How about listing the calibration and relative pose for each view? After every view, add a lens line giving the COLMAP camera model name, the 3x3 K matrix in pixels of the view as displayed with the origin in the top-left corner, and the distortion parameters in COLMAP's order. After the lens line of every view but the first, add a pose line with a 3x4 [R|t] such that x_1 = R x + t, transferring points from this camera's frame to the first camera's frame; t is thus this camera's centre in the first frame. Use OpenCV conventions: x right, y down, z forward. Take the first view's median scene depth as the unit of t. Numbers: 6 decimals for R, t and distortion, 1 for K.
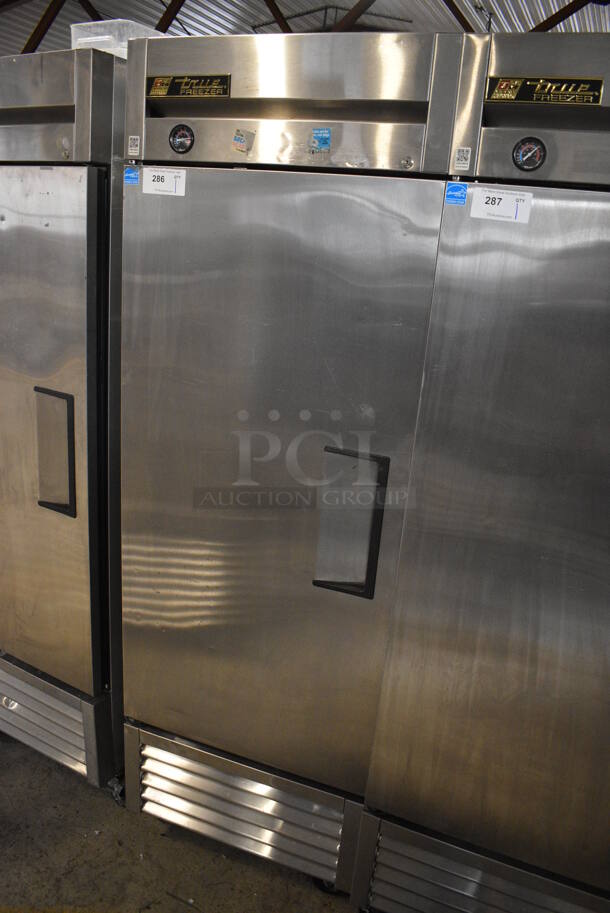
lens RADIAL K [[706.4, 0, 305.6], [0, 706.4, 457.0], [0, 0, 1]] dist [-0.101812, 0.018374]
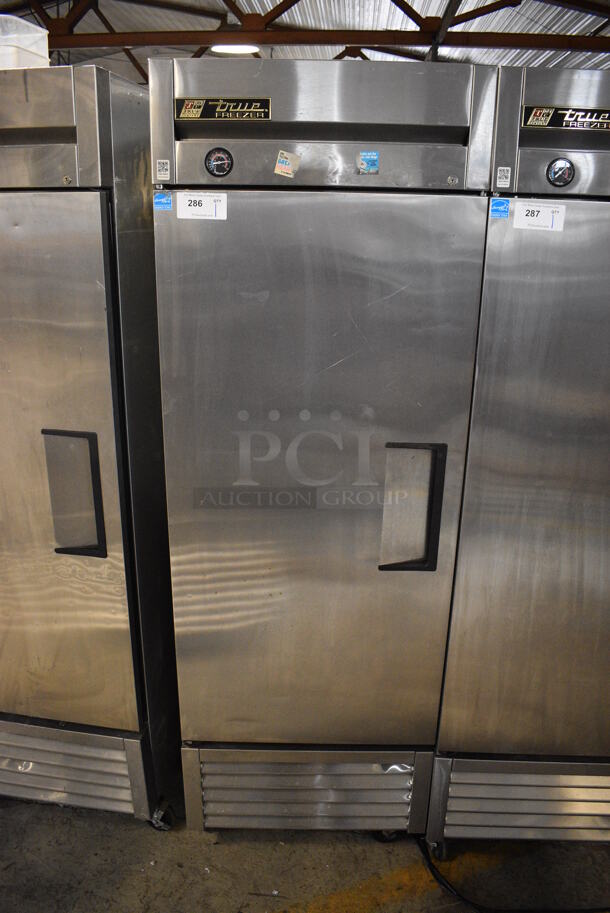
lens RADIAL K [[706.4, 0, 306.8], [0, 706.4, 456.2], [0, 0, 1]] dist [-0.101812, 0.018374]
pose [[0.936862, -0.173932, 0.303377, -0.424460], [0.159409, 0.984569, 0.072199, -0.094451], [-0.311253, -0.019280, 0.950131, 0.006874]]
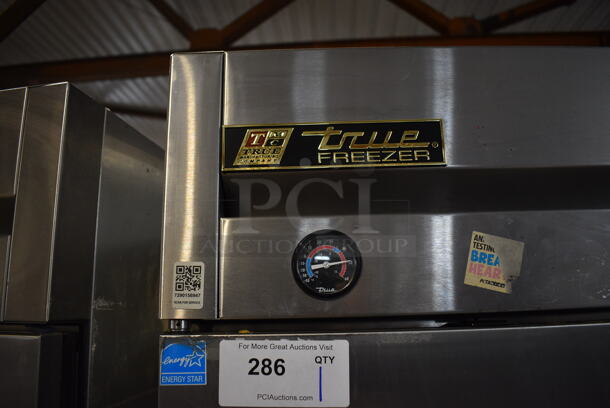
lens RADIAL K [[472.0, 0, 303.2], [0, 472.0, 207.7], [0, 0, 1]] dist [-0.101812, 0.018374]
pose [[0.937261, -0.031439, 0.347208, -0.278979], [0.192436, 0.877114, -0.440046, -0.361030], [-0.290706, 0.479253, 0.828134, 0.738565]]
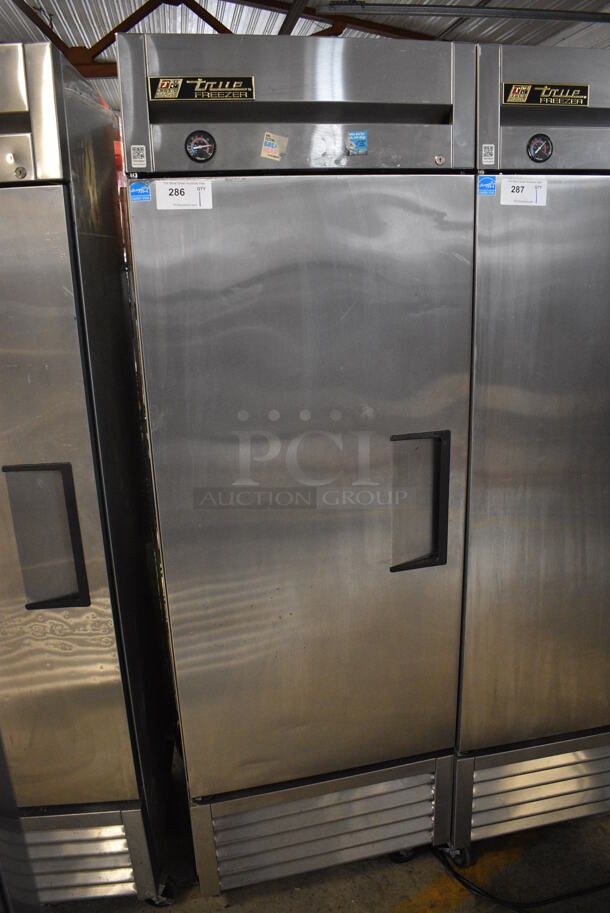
lens RADIAL K [[706.4, 0, 306.8], [0, 706.4, 456.6], [0, 0, 1]] dist [-0.101812, 0.018374]
pose [[0.824489, -0.263591, 0.500737, -0.608800], [0.264276, 0.961818, 0.071164, -0.094172], [-0.500376, 0.073659, 0.862669, 0.171932]]
